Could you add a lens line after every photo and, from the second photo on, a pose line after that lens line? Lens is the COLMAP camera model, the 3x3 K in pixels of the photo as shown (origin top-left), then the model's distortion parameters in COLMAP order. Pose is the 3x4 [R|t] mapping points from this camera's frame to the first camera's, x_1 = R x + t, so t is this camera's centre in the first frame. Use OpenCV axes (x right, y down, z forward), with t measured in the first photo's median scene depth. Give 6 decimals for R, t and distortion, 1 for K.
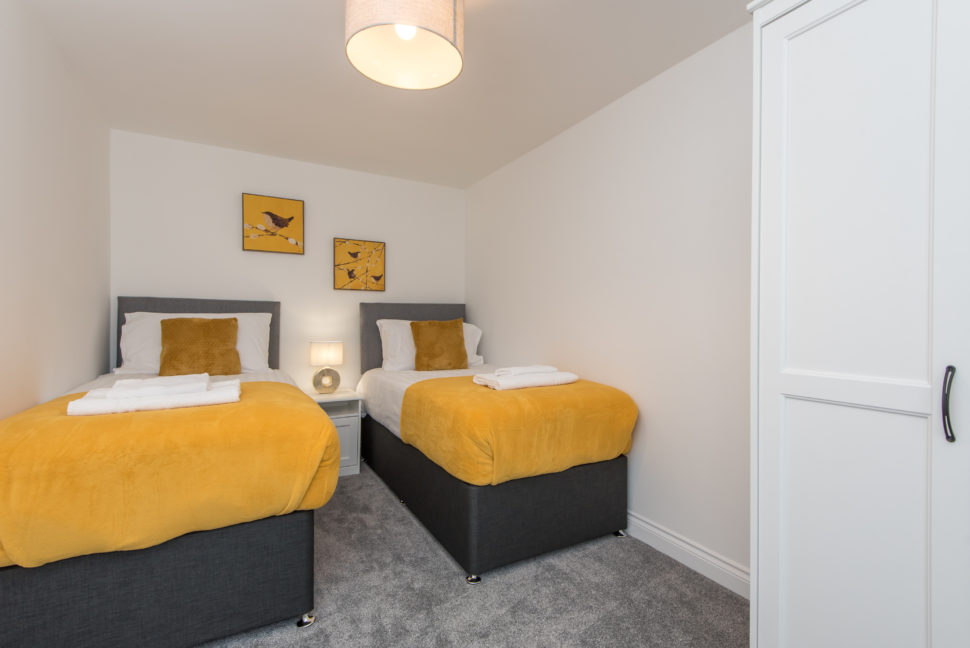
lens RADIAL K [[443.4, 0, 487.1], [0, 443.4, 325.5], [0, 0, 1]] dist [0.009163, -0.000669]
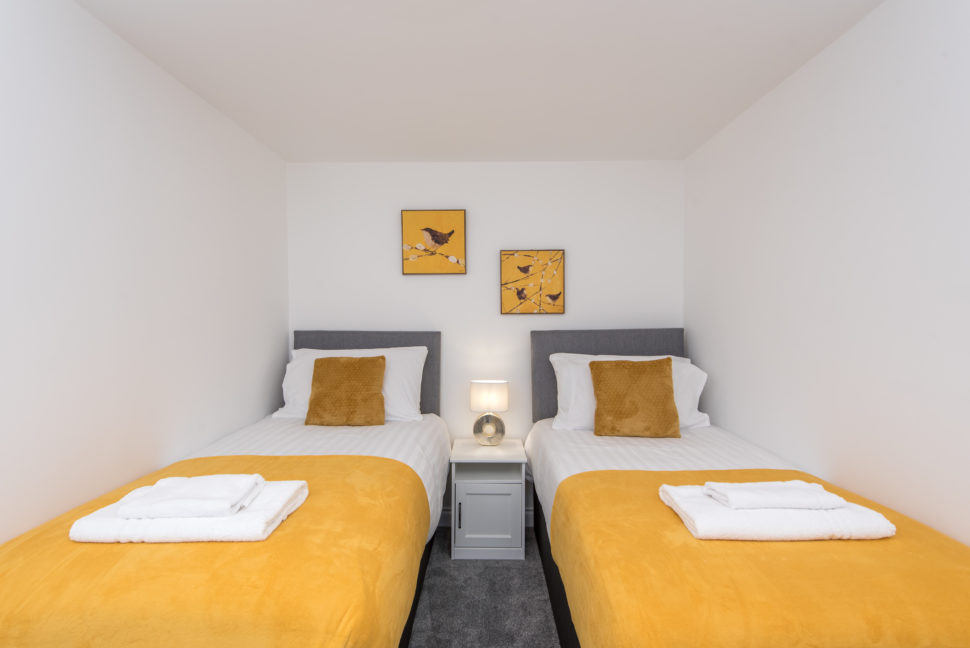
lens RADIAL K [[460.4, 0, 479.1], [0, 460.4, 322.3], [0, 0, 1]] dist [0.031548, -0.000205]
pose [[0.862367, -0.002774, -0.506277, 0.048447], [0.006697, 0.999960, 0.005928, -0.076426], [0.506240, -0.008502, 0.862351, 0.274271]]
